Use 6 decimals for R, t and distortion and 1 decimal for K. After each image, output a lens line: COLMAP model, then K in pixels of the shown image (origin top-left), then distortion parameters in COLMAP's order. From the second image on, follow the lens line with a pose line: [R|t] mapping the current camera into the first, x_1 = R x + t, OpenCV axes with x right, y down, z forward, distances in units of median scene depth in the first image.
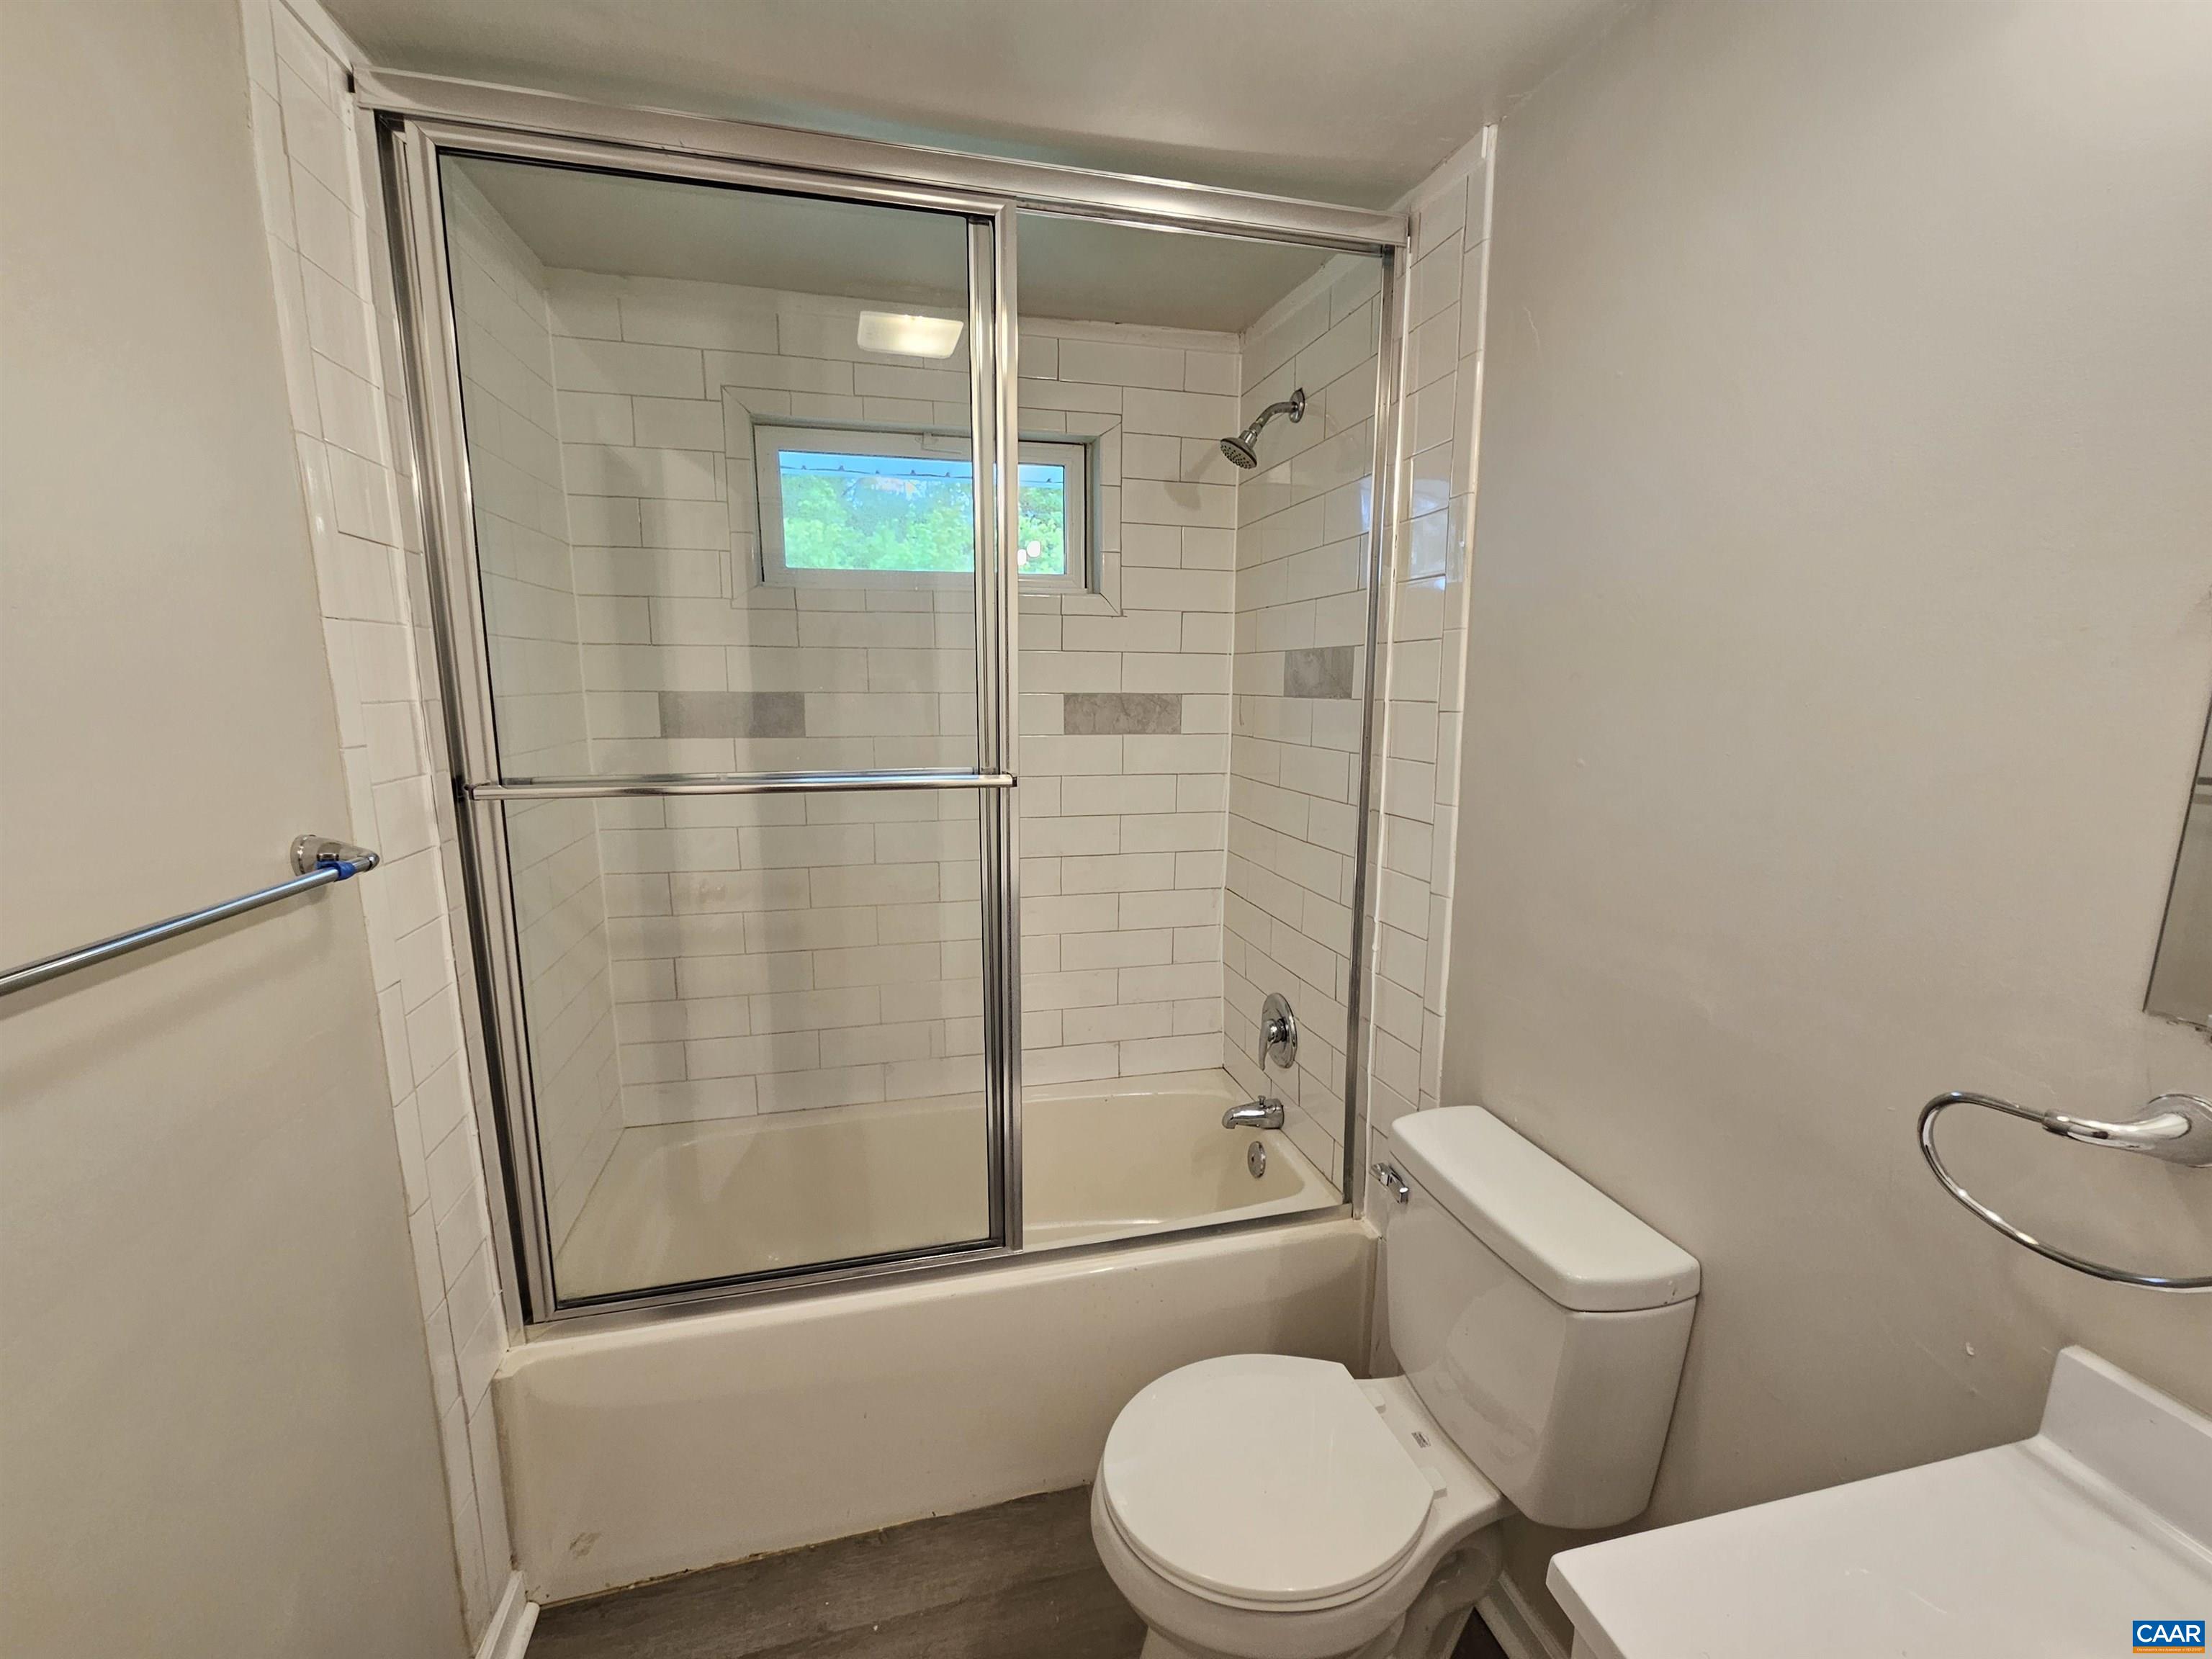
lens RADIAL K [[911.0, 0, 1109.0], [0, 911.0, 834.8], [0, 0, 1]] dist [-0.004582, 0.001849]
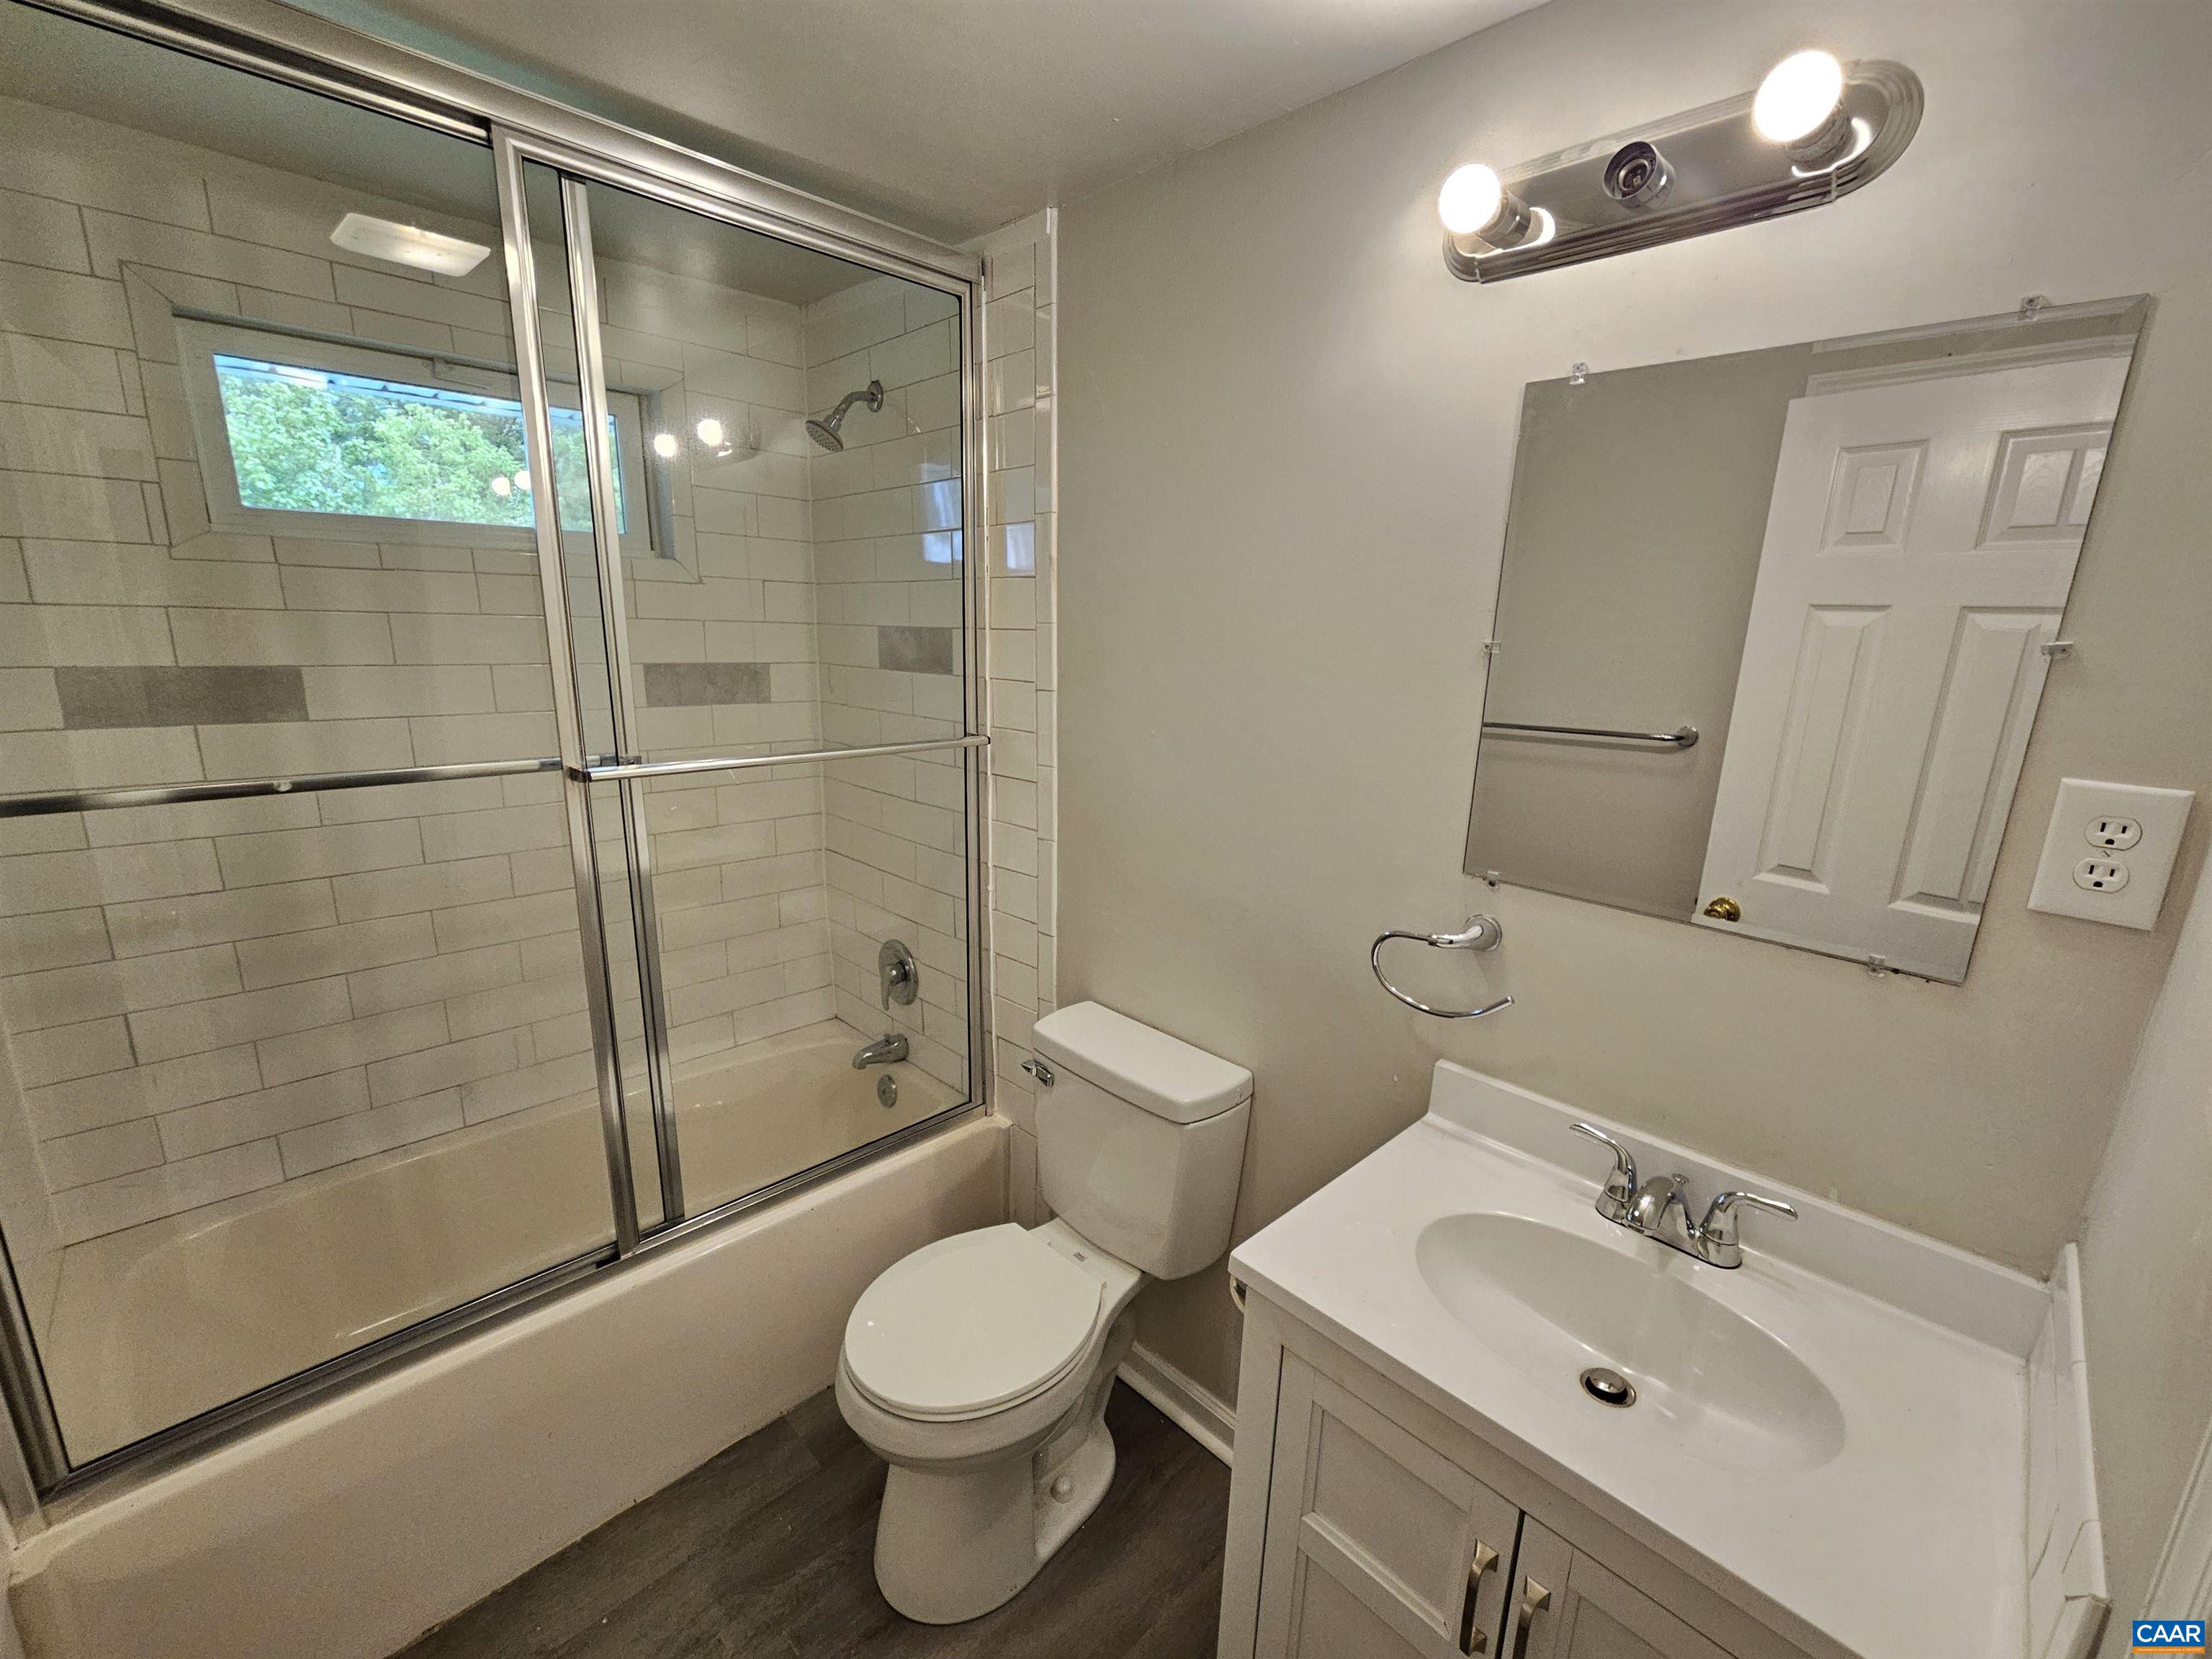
lens RADIAL K [[911.0, 0, 1105.7], [0, 911.0, 833.5], [0, 0, 1]] dist [-0.004582, 0.001849]
pose [[0.861674, -0.095841, 0.498330, -0.158873], [0.063770, 0.994669, 0.081033, -0.032499], [-0.503440, -0.038045, 0.863192, -0.090884]]
